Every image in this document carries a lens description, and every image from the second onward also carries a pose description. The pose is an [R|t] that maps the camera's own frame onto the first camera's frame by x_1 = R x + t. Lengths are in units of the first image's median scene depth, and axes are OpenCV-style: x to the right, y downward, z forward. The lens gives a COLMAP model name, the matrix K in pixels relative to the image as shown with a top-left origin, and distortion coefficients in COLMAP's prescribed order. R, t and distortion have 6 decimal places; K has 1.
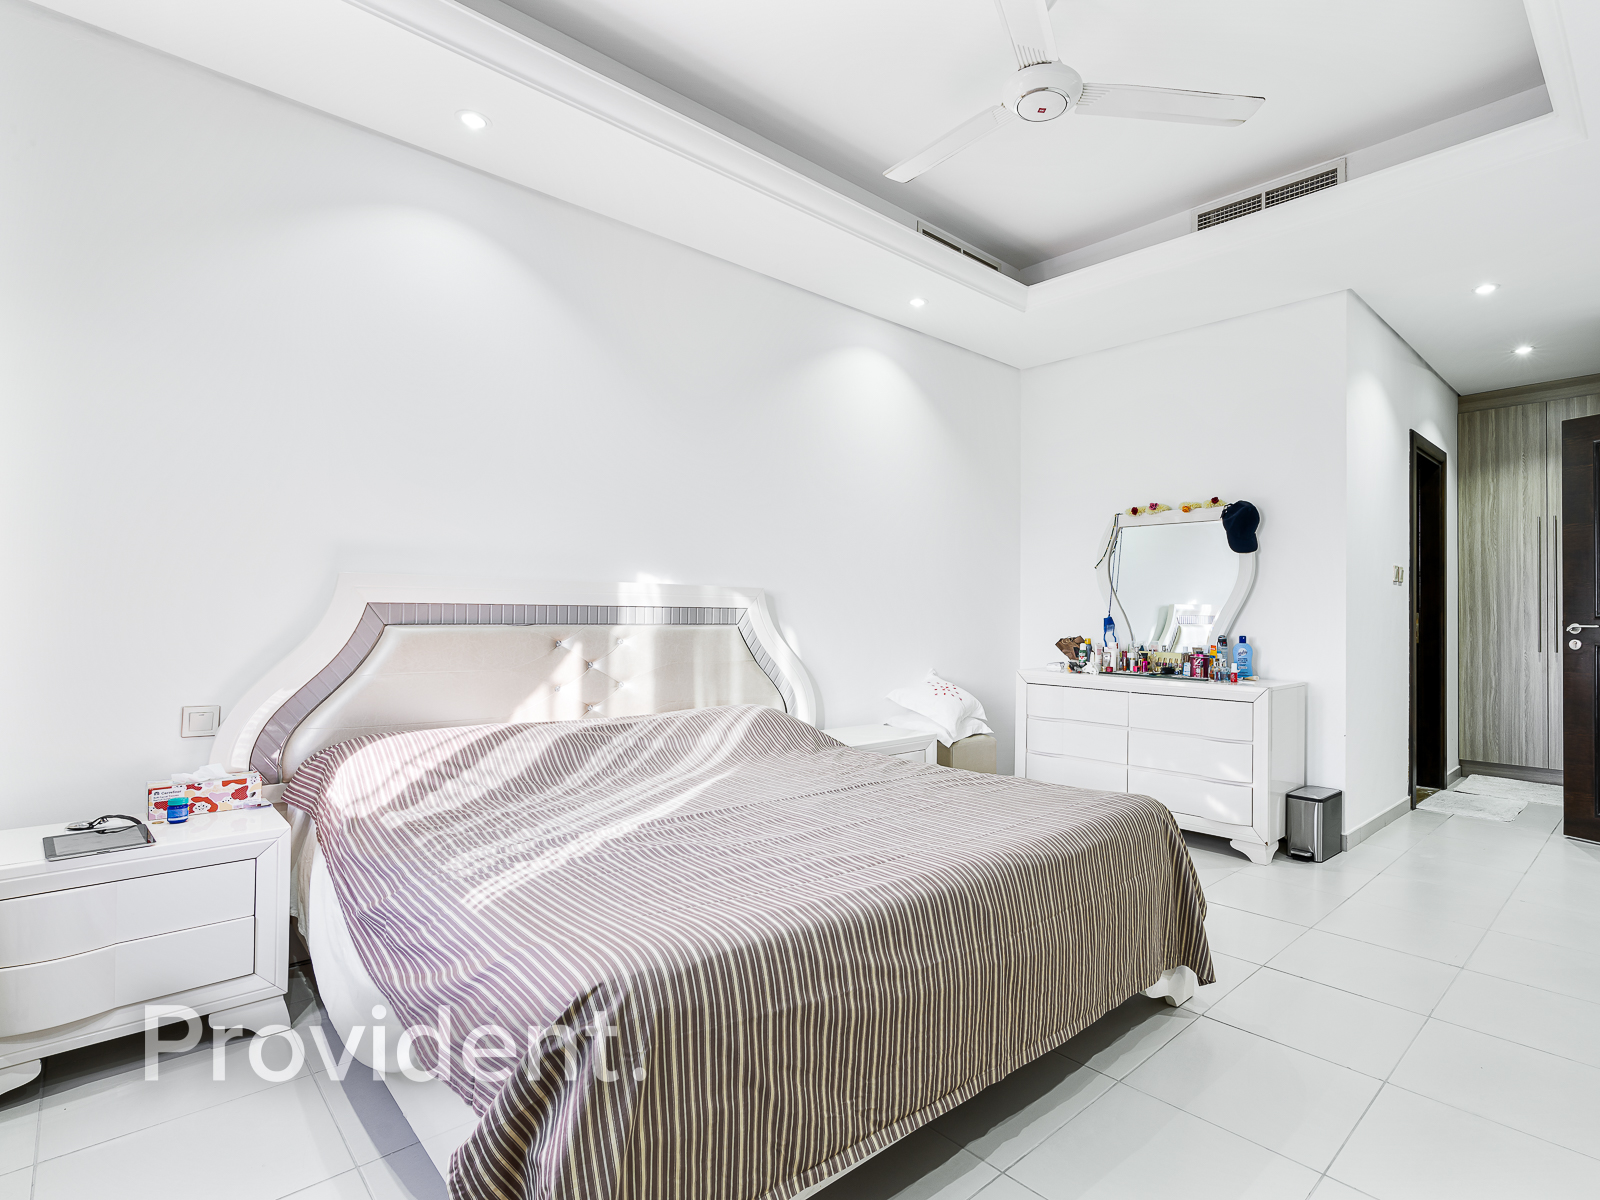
lens RADIAL K [[812.1, 0, 803.3], [0, 812.1, 599.5], [0, 0, 1]] dist [0.002659, 0.002462]
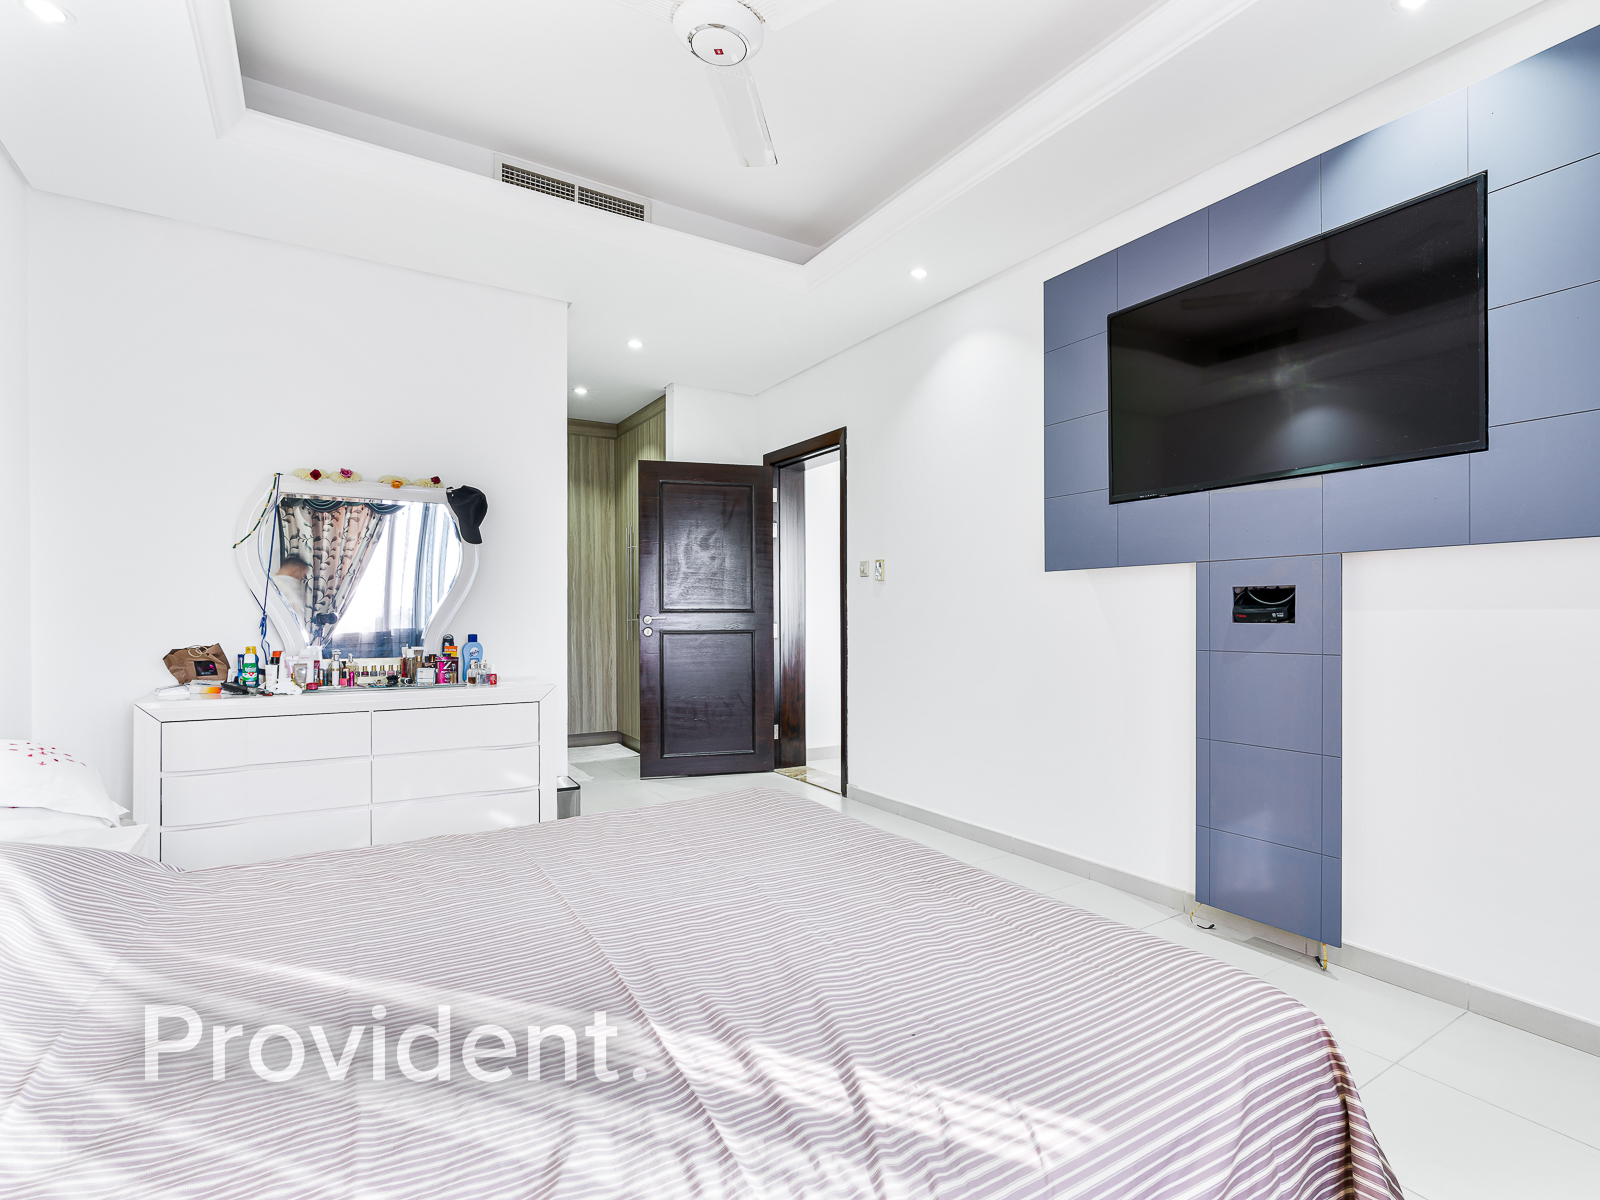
lens RADIAL K [[971.0, 0, 800.6], [0, 971.0, 609.3], [0, 0, 1]] dist [0.002598, 0.000344]
pose [[0.071670, -0.006751, 0.997406, -0.523691], [-0.012993, 0.999886, 0.007701, 0.003572], [-0.997344, -0.013511, 0.071574, 0.554863]]
